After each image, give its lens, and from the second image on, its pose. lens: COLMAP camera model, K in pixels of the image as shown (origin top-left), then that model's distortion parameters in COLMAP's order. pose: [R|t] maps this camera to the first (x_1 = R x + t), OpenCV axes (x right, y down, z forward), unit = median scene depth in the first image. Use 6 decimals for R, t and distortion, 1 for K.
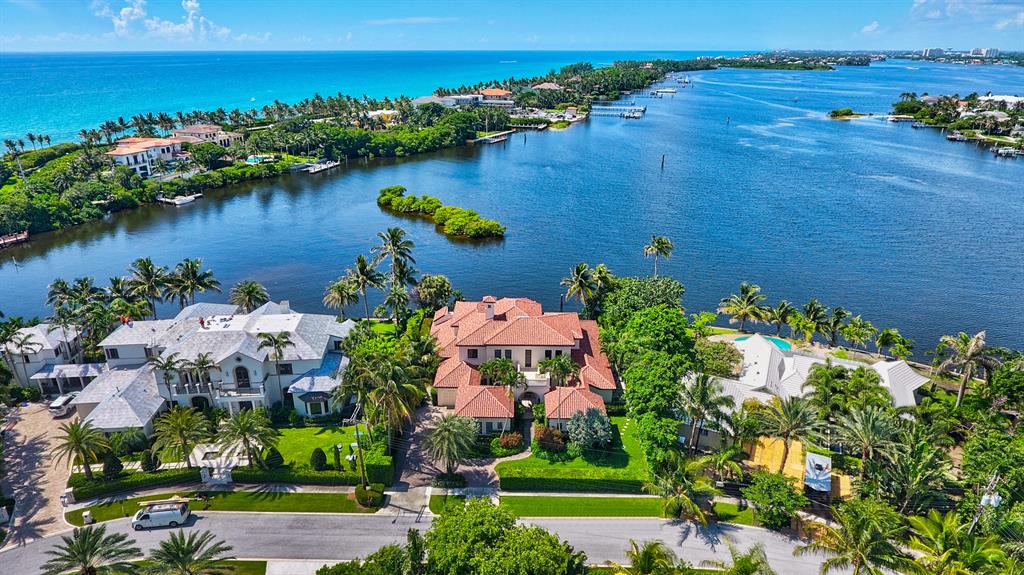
lens RADIAL K [[603.2, 0, 503.1], [0, 603.2, 295.3], [0, 0, 1]] dist [0.001537, -0.003662]
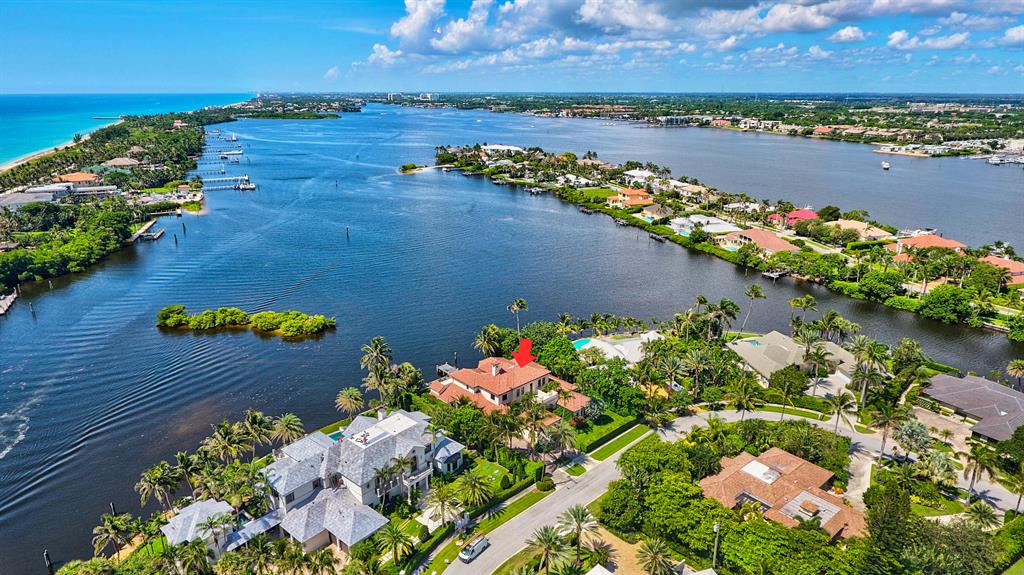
lens RADIAL K [[603.2, 0, 502.2], [0, 603.2, 280.1], [0, 0, 1]] dist [0.001537, -0.003662]
pose [[0.722124, -0.207711, 0.659843, -0.535390], [0.262836, 0.964707, 0.016035, -0.118140], [-0.639886, 0.161851, 0.751232, -0.126220]]
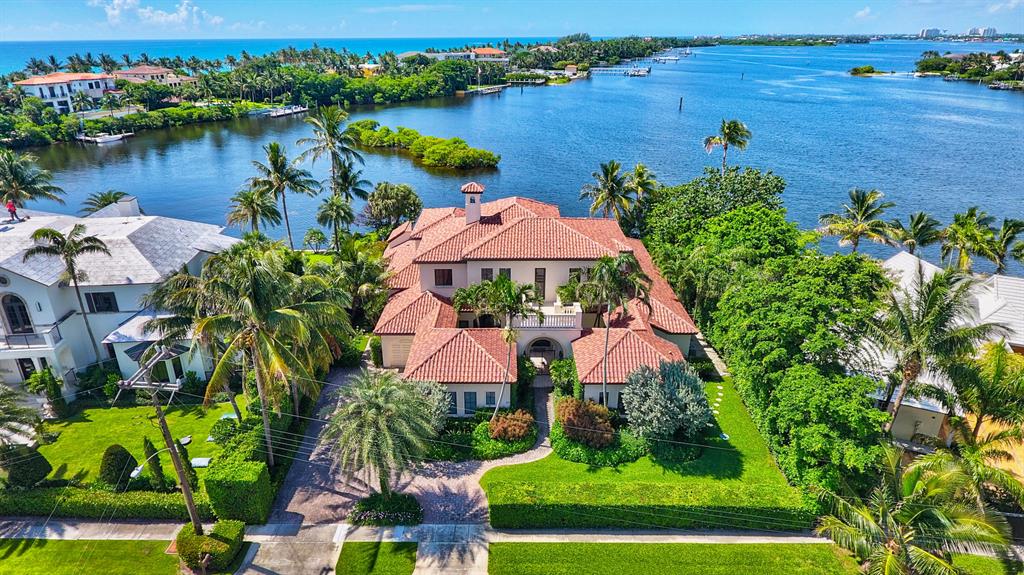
lens RADIAL K [[603.2, 0, 502.0], [0, 603.2, 285.0], [0, 0, 1]] dist [0.001537, -0.003662]
pose [[0.999950, -0.009152, 0.004067, 0.001547], [0.009134, 0.999948, 0.004588, 0.052187], [-0.004109, -0.004551, 0.999981, 0.215437]]
